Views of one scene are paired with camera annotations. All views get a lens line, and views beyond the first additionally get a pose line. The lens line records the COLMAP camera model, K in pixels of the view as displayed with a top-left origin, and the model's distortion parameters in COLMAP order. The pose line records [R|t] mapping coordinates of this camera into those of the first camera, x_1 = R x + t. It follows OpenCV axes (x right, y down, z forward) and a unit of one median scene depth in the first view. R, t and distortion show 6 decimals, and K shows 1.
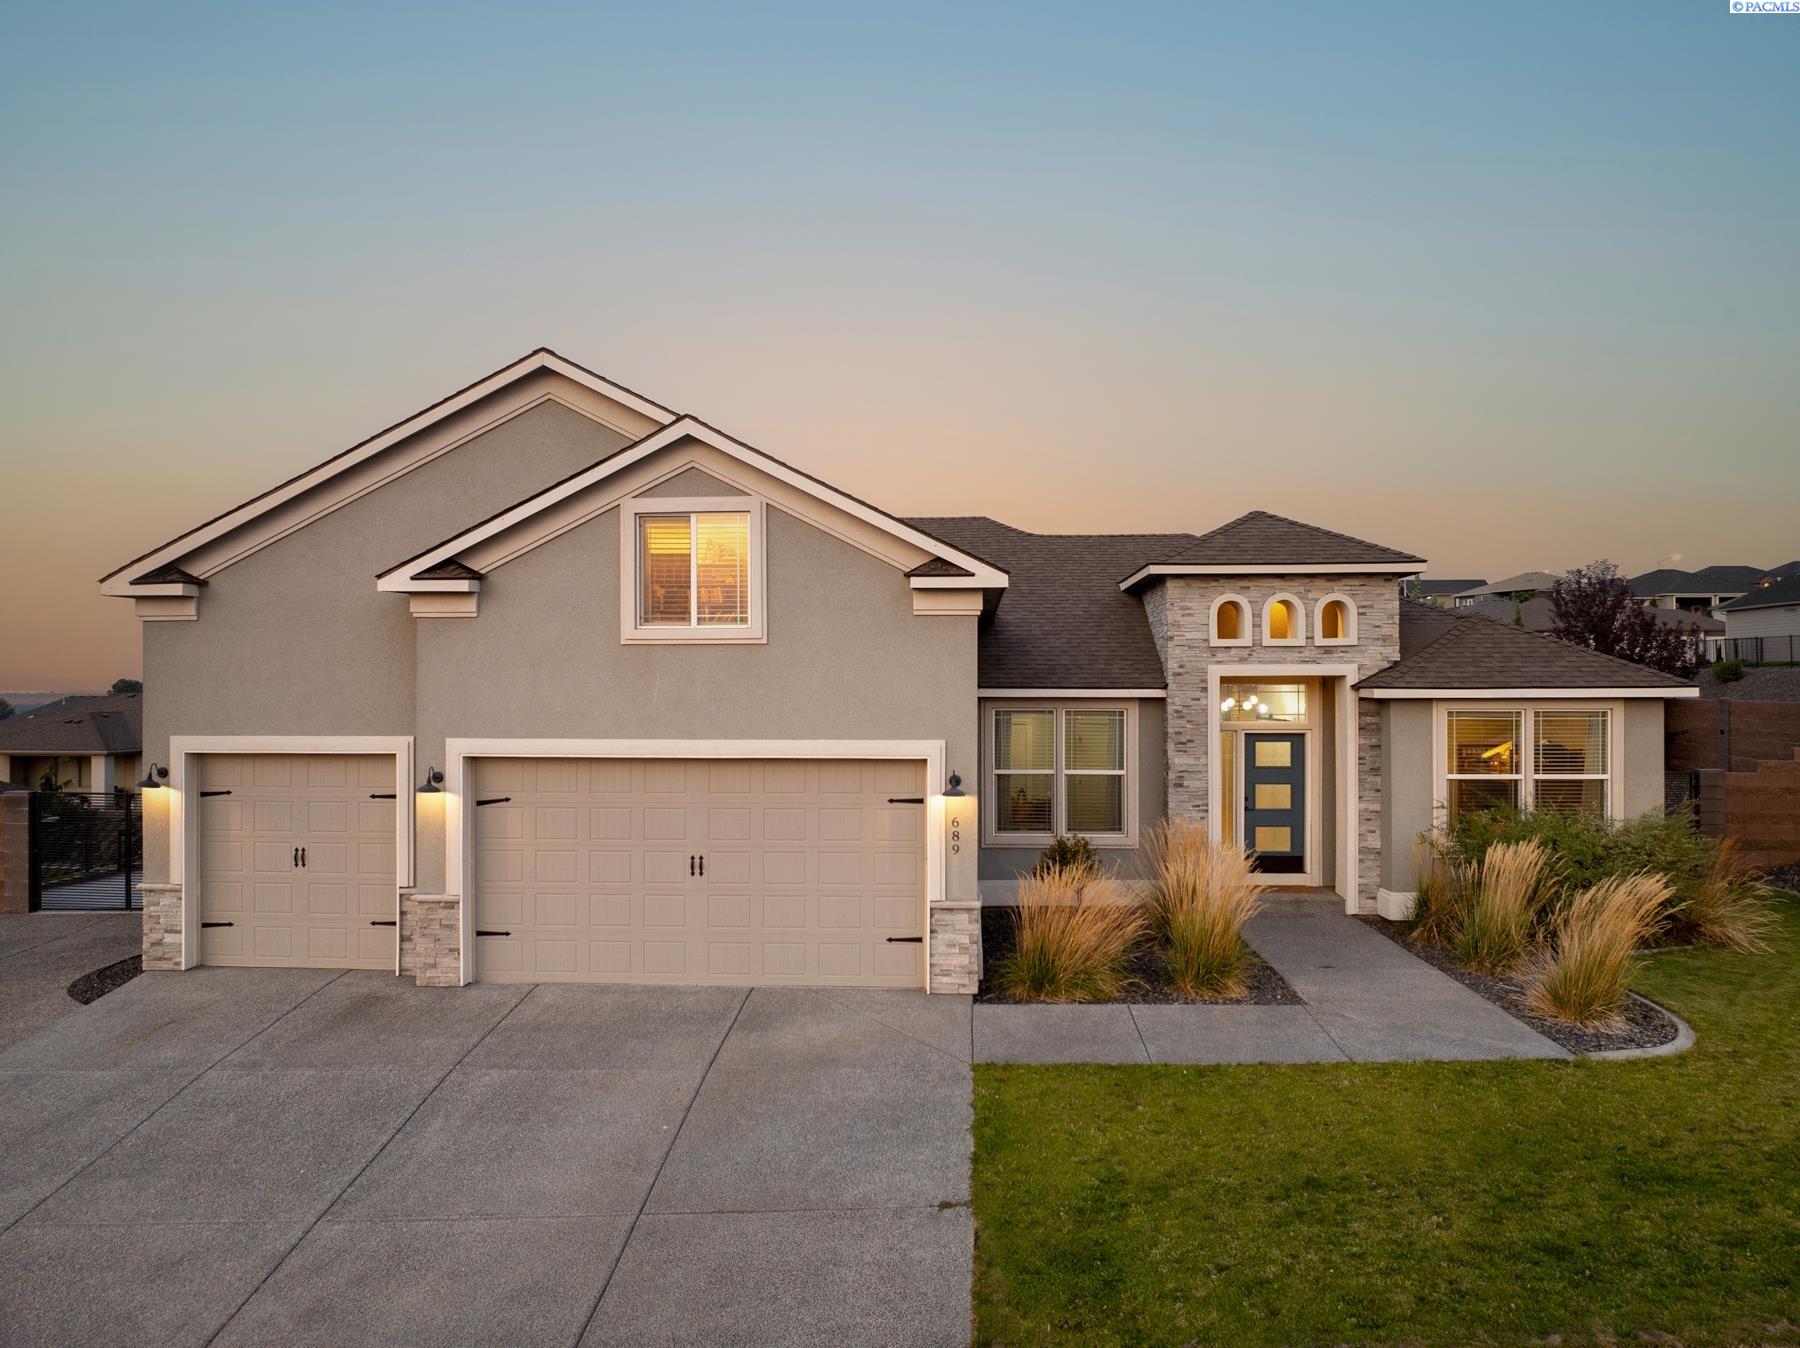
lens RADIAL K [[1270.4, 0, 909.9], [0, 1270.4, 675.9], [0, 0, 1]] dist [-0.032277, -0.010397]
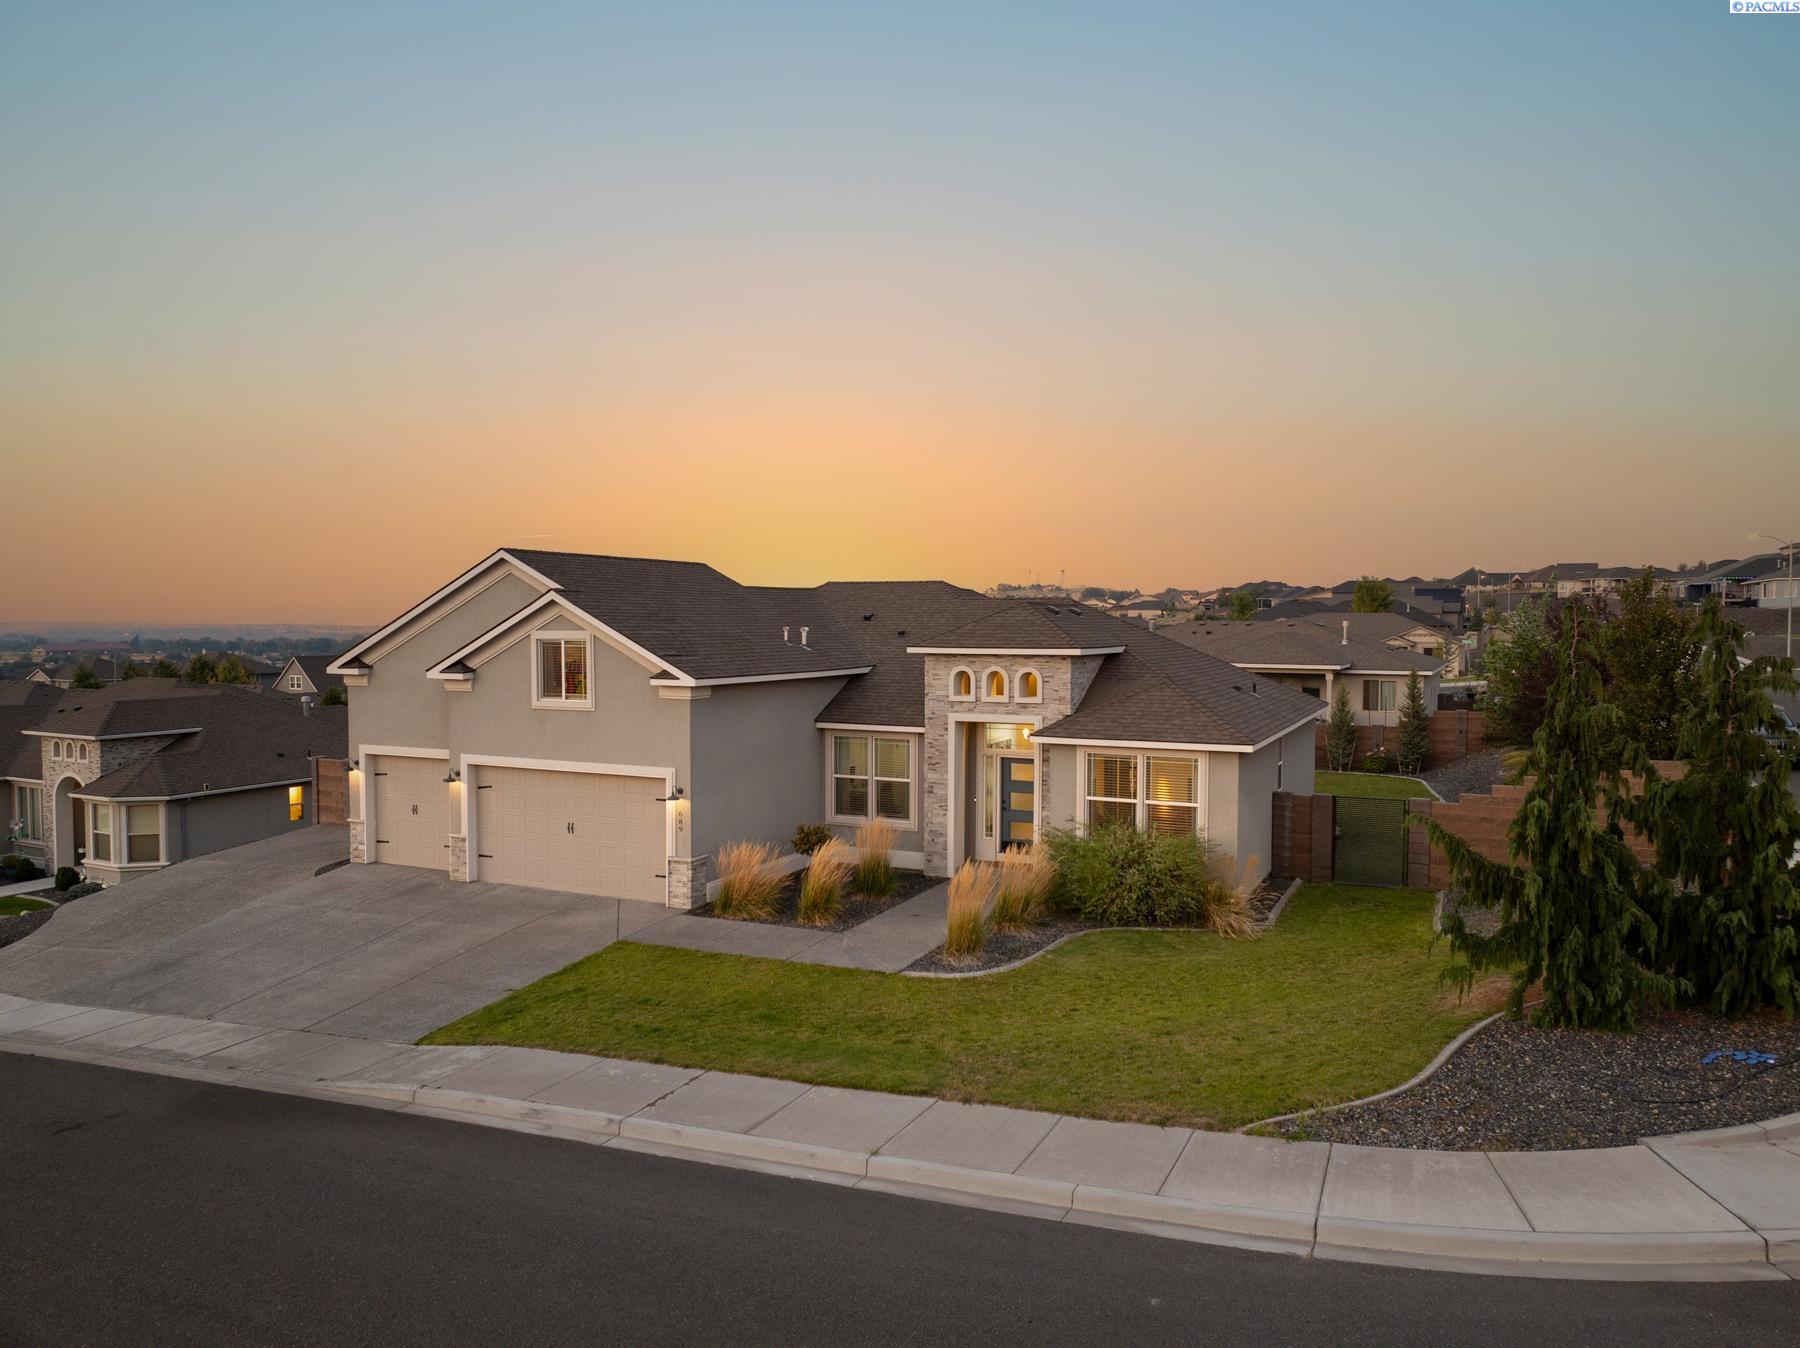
lens RADIAL K [[1270.4, 0, 907.9], [0, 1270.4, 659.0], [0, 0, 1]] dist [-0.032277, -0.010397]
pose [[0.927512, 0.016272, -0.373440, 0.977842], [-0.001698, 0.999225, 0.039323, -0.171023], [0.373791, -0.035838, 0.926820, -0.523559]]
